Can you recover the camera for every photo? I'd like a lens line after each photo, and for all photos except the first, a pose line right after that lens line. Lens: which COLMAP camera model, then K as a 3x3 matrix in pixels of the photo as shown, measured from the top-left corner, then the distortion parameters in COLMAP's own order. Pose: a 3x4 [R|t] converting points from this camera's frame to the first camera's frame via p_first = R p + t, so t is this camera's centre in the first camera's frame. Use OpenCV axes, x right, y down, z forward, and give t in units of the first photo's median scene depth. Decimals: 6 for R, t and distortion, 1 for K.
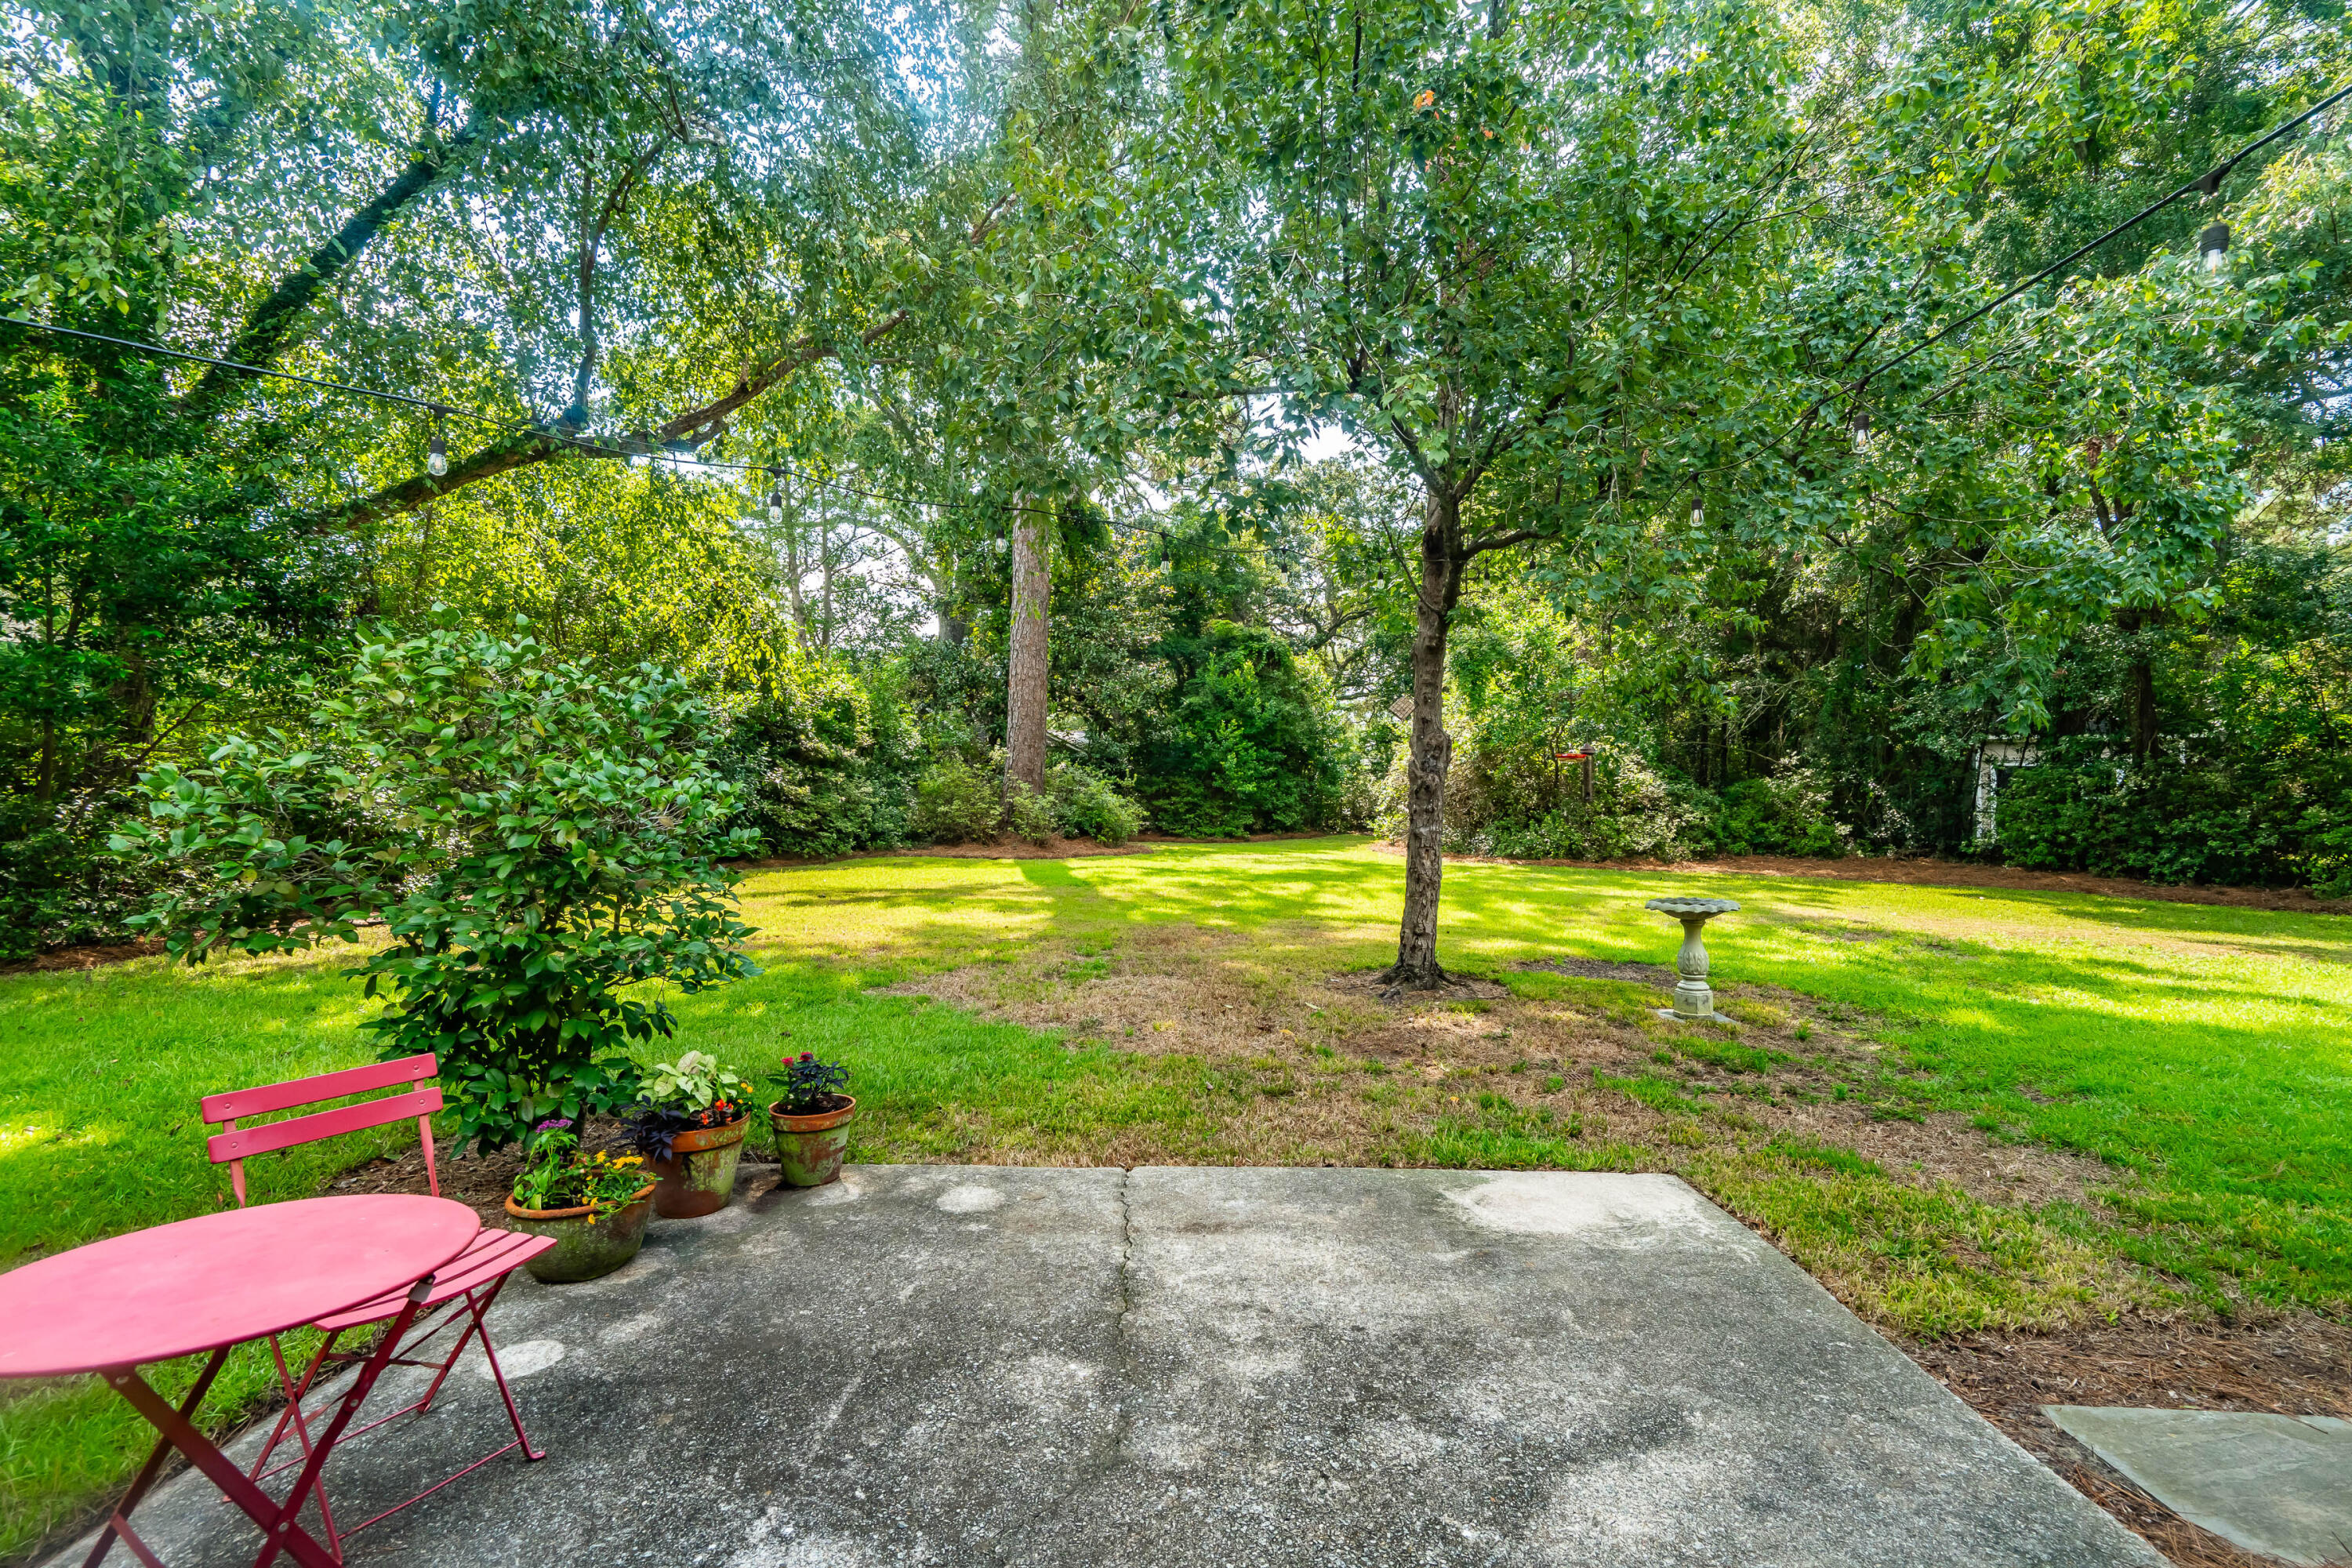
lens RADIAL K [[1068.8, 0, 1158.0], [0, 1068.8, 763.9], [0, 0, 1]] dist [0.002789, 0.000656]
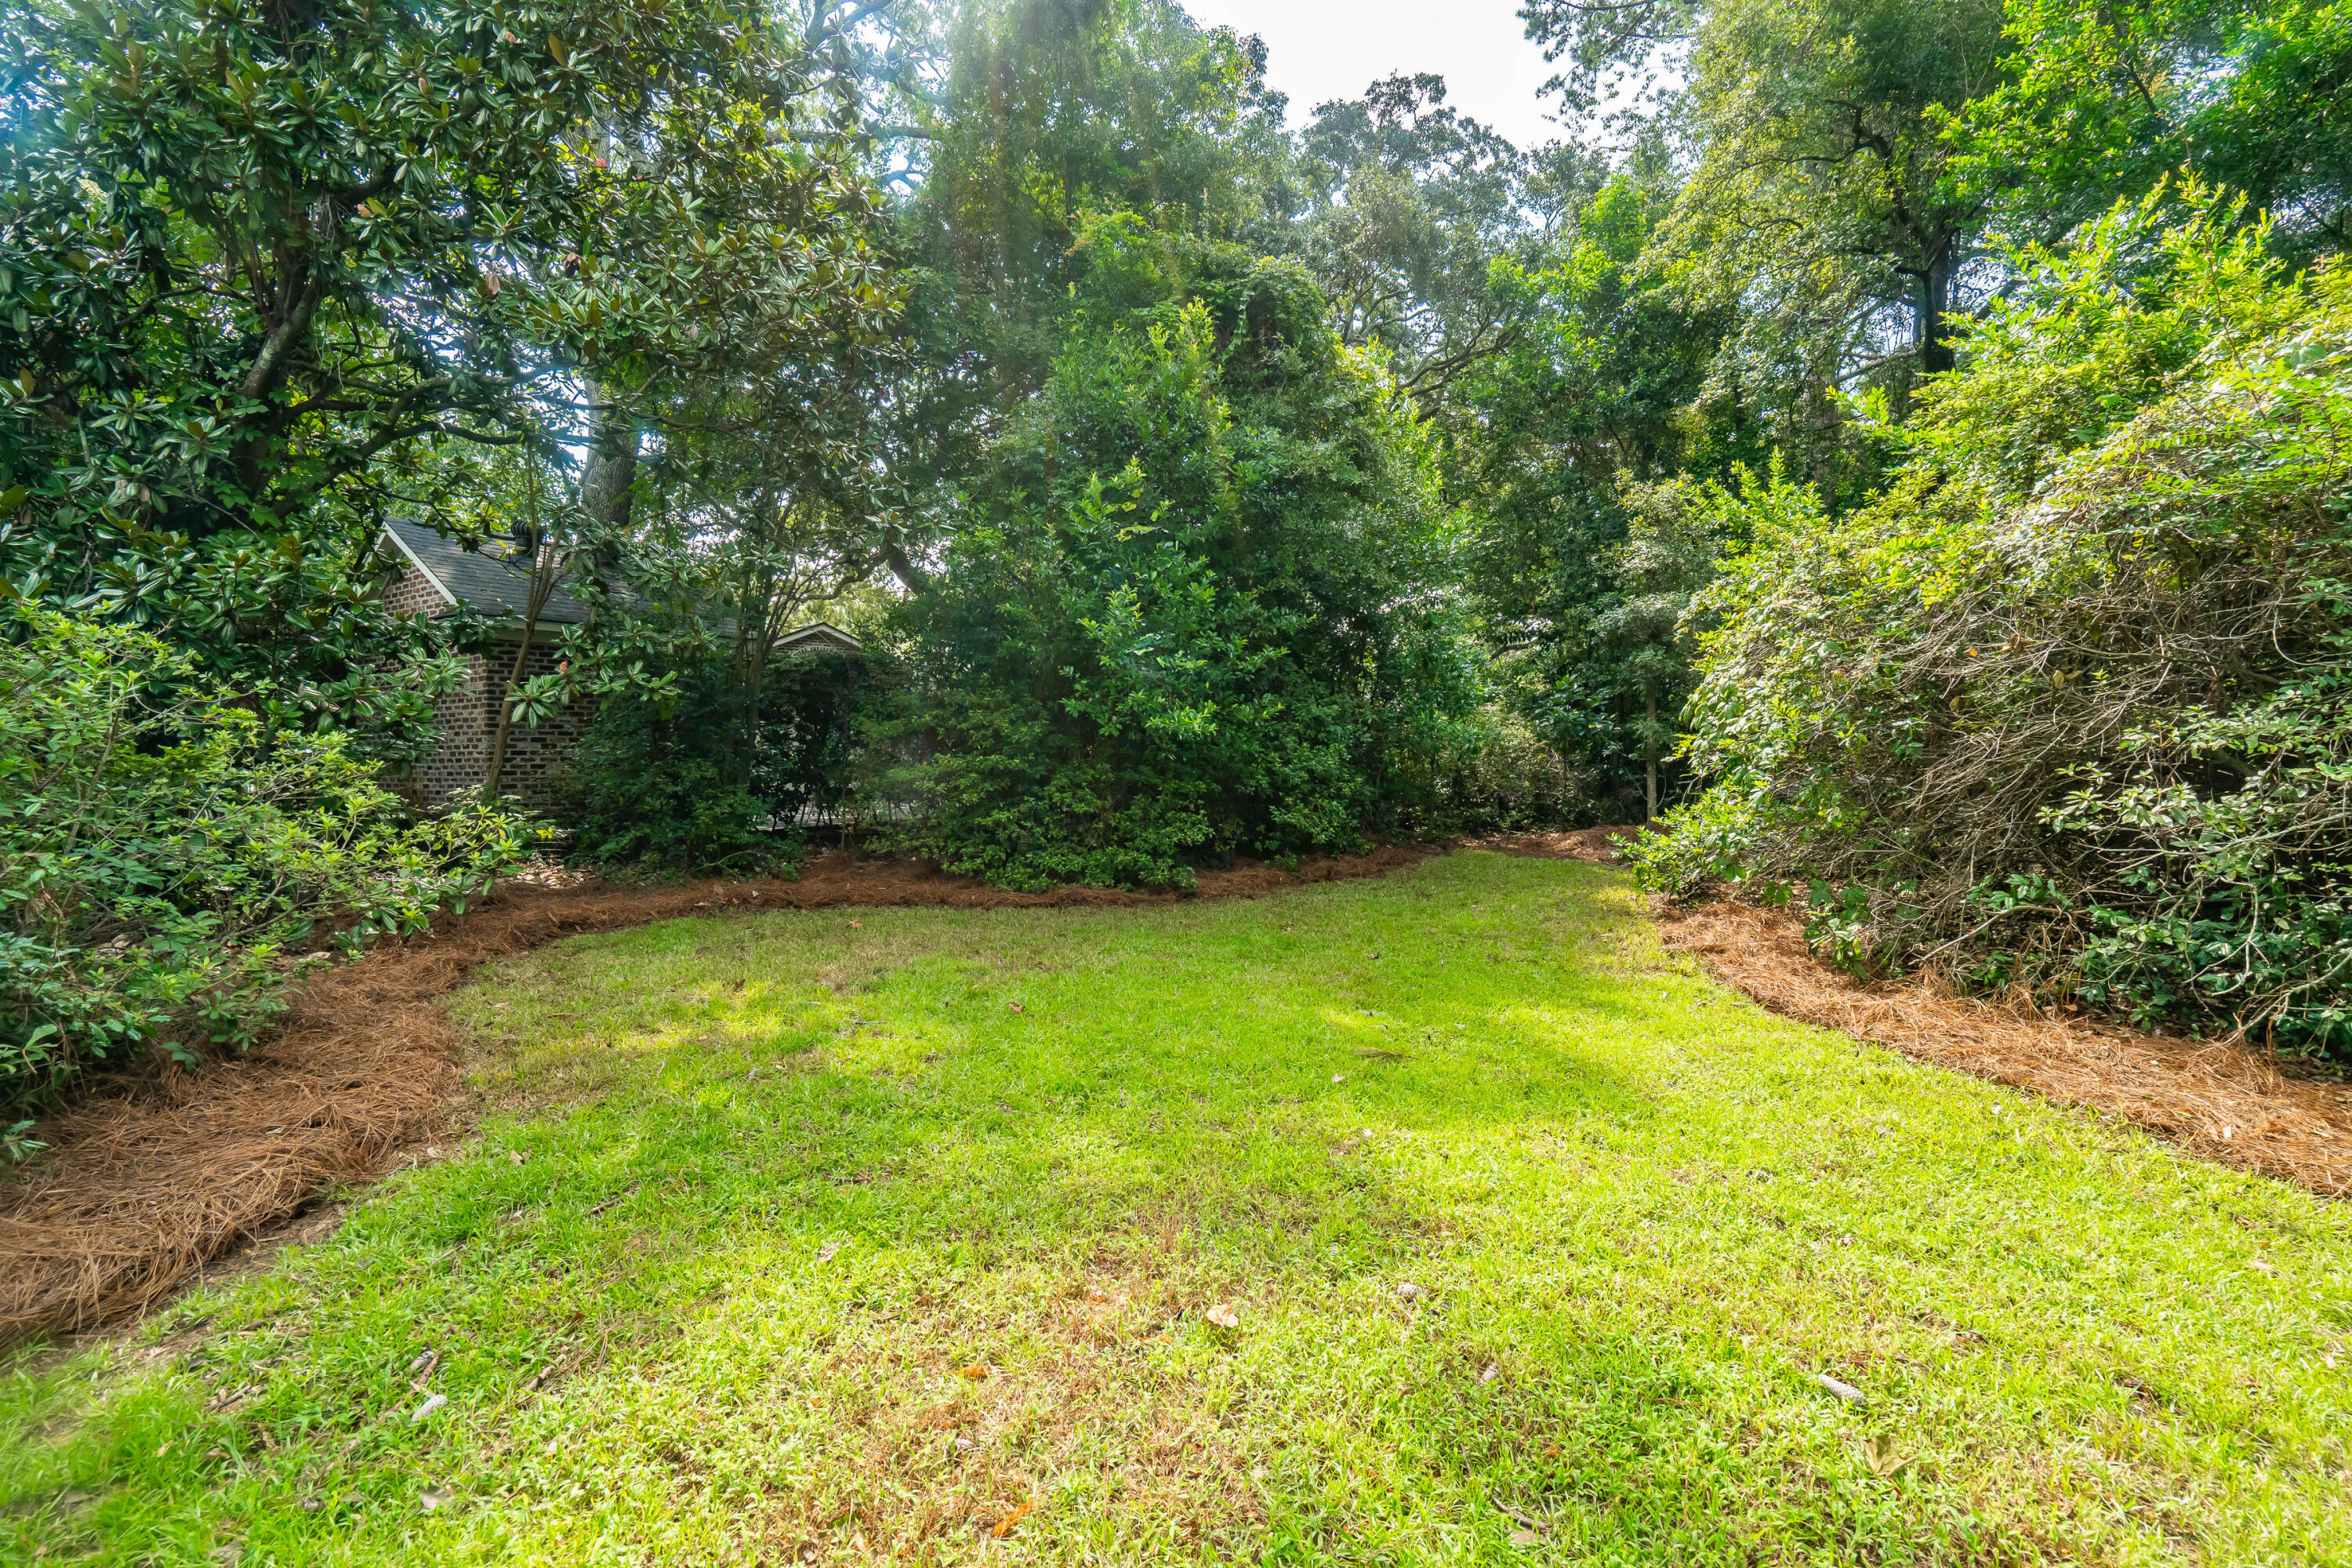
lens RADIAL K [[1068.8, 0, 1158.0], [0, 1068.8, 763.9], [0, 0, 1]] dist [0.002789, 0.000656]
pose [[0.999955, -0.007376, 0.005921, 0.098023], [0.007162, 0.999346, 0.035450, 0.031039], [-0.006179, -0.035406, 0.999354, 0.932860]]
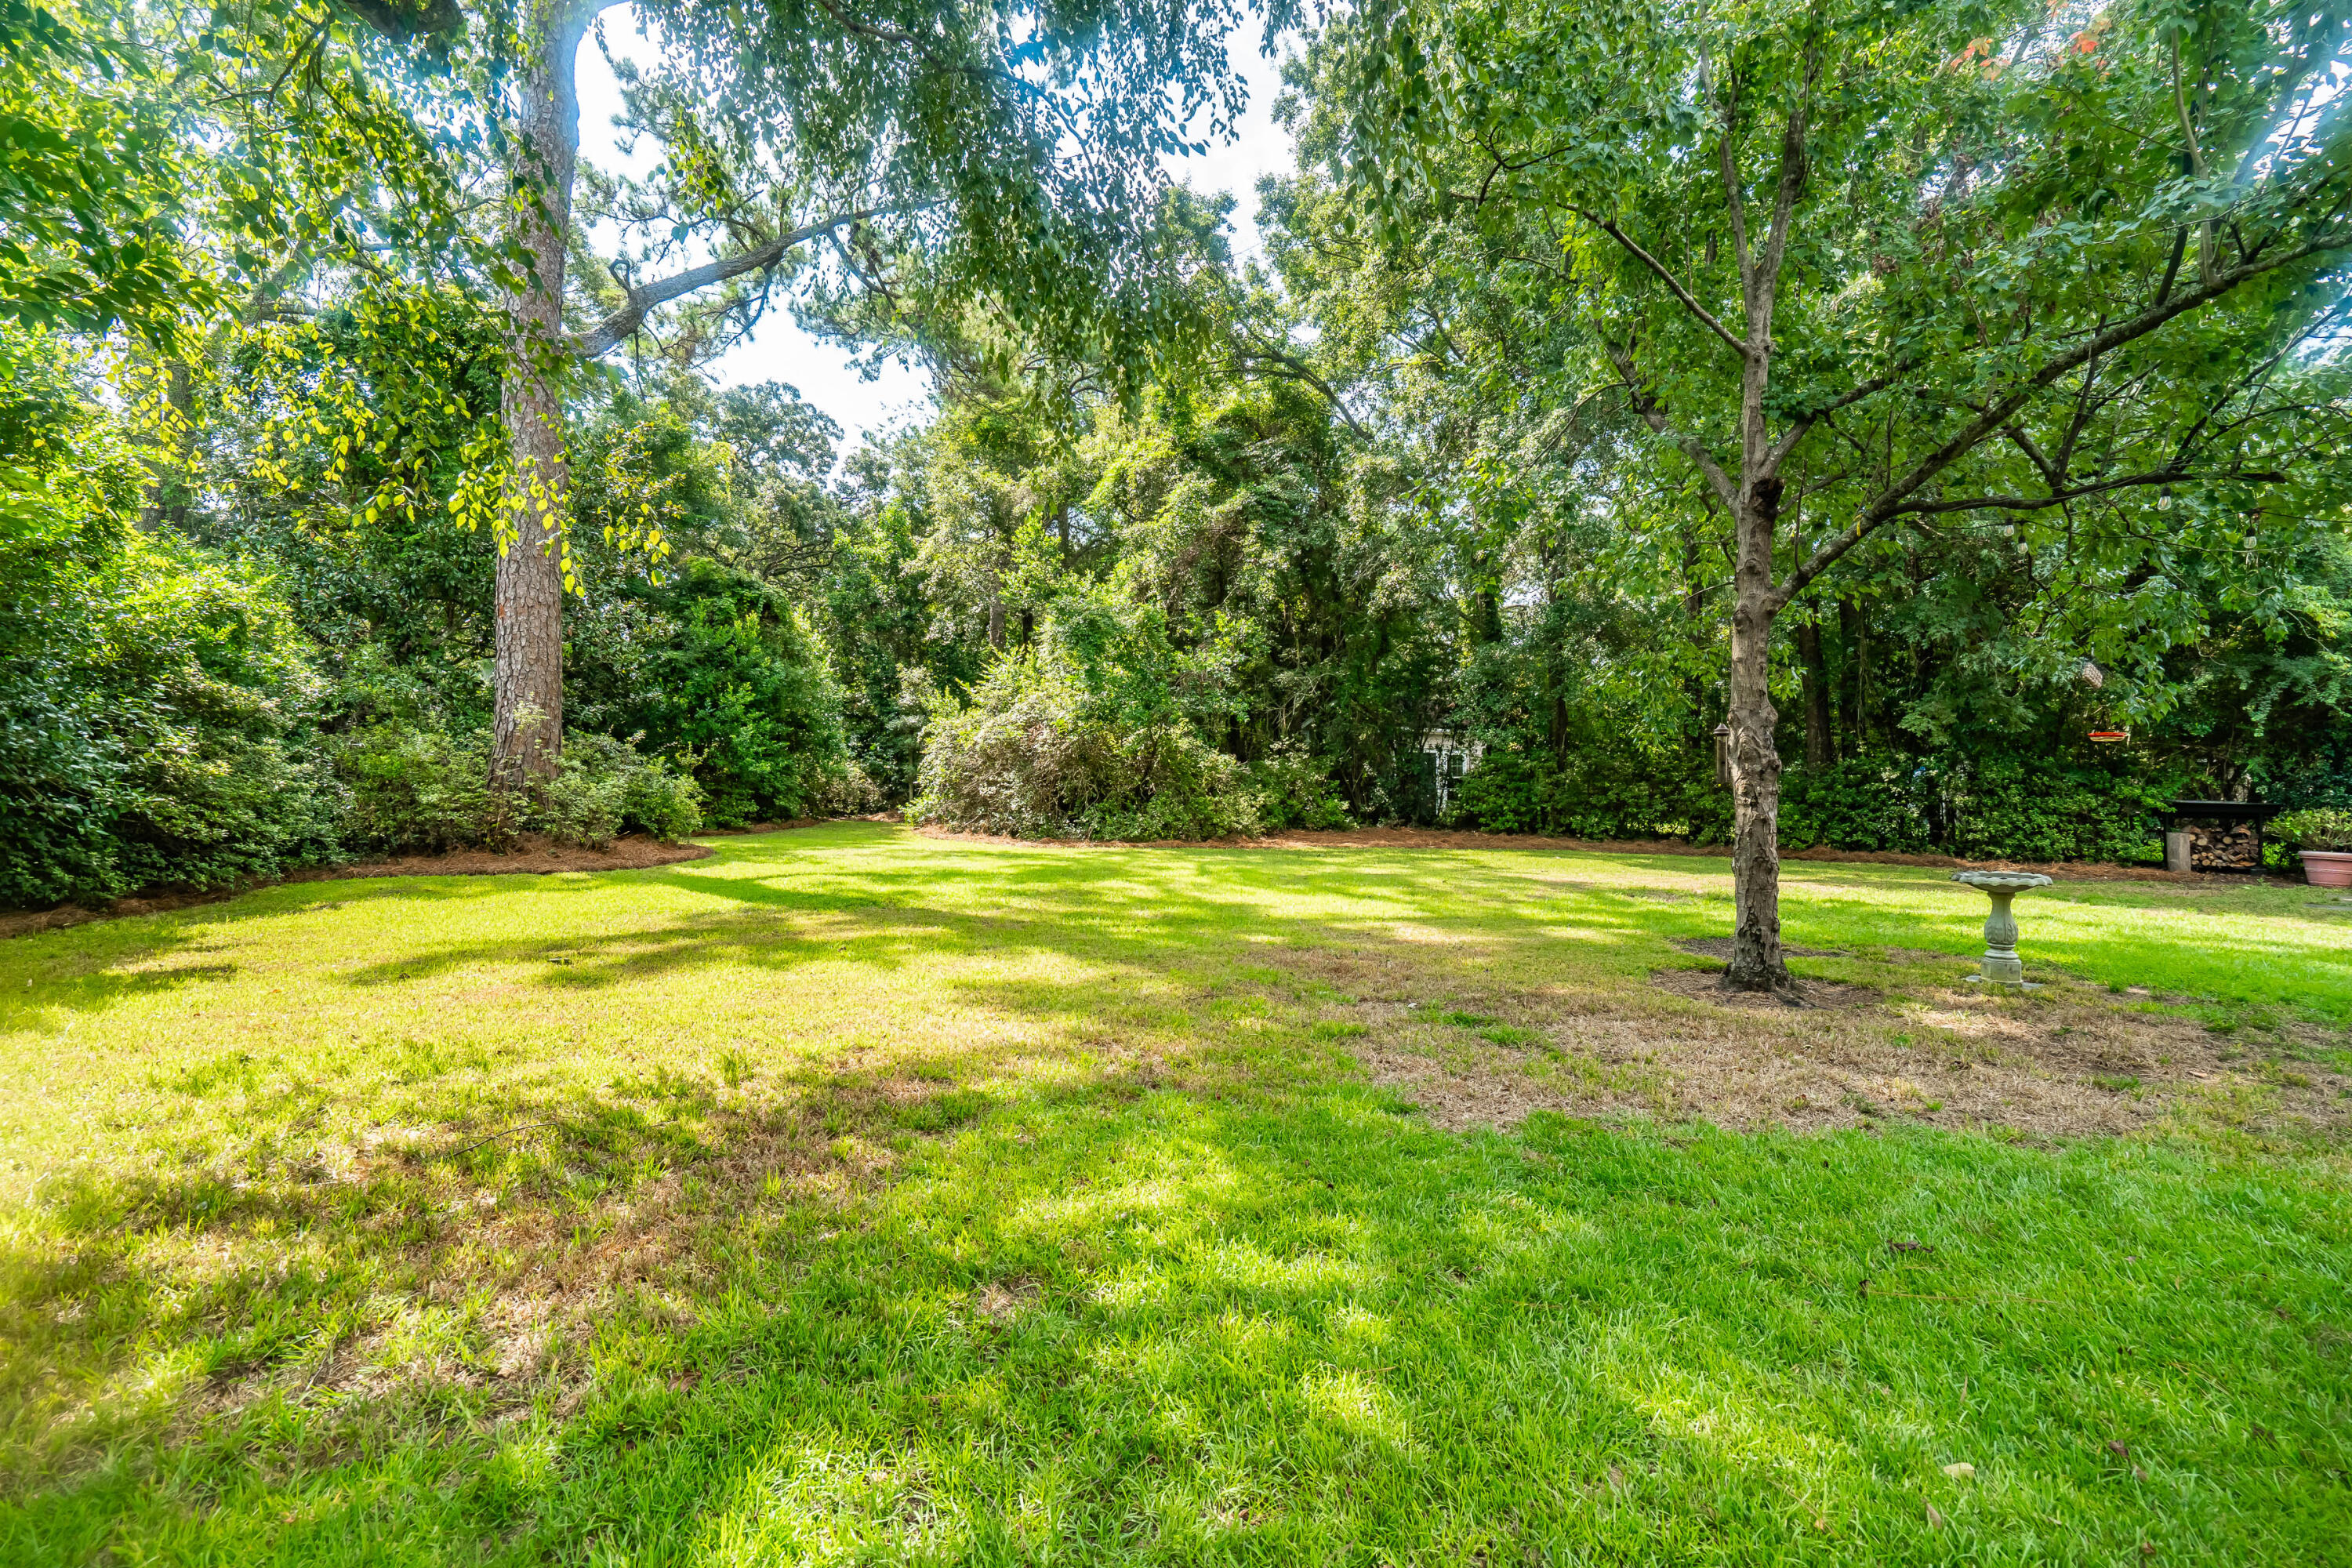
lens RADIAL K [[1080.9, 0, 1200.2], [0, 1080.9, 788.3], [0, 0, 1]] dist [0.001526, 0.000162]
pose [[0.769185, -0.008435, 0.638970, -0.236839], [-0.016429, 0.999321, 0.032968, 0.006657], [-0.638815, -0.035856, 0.768525, 0.196428]]
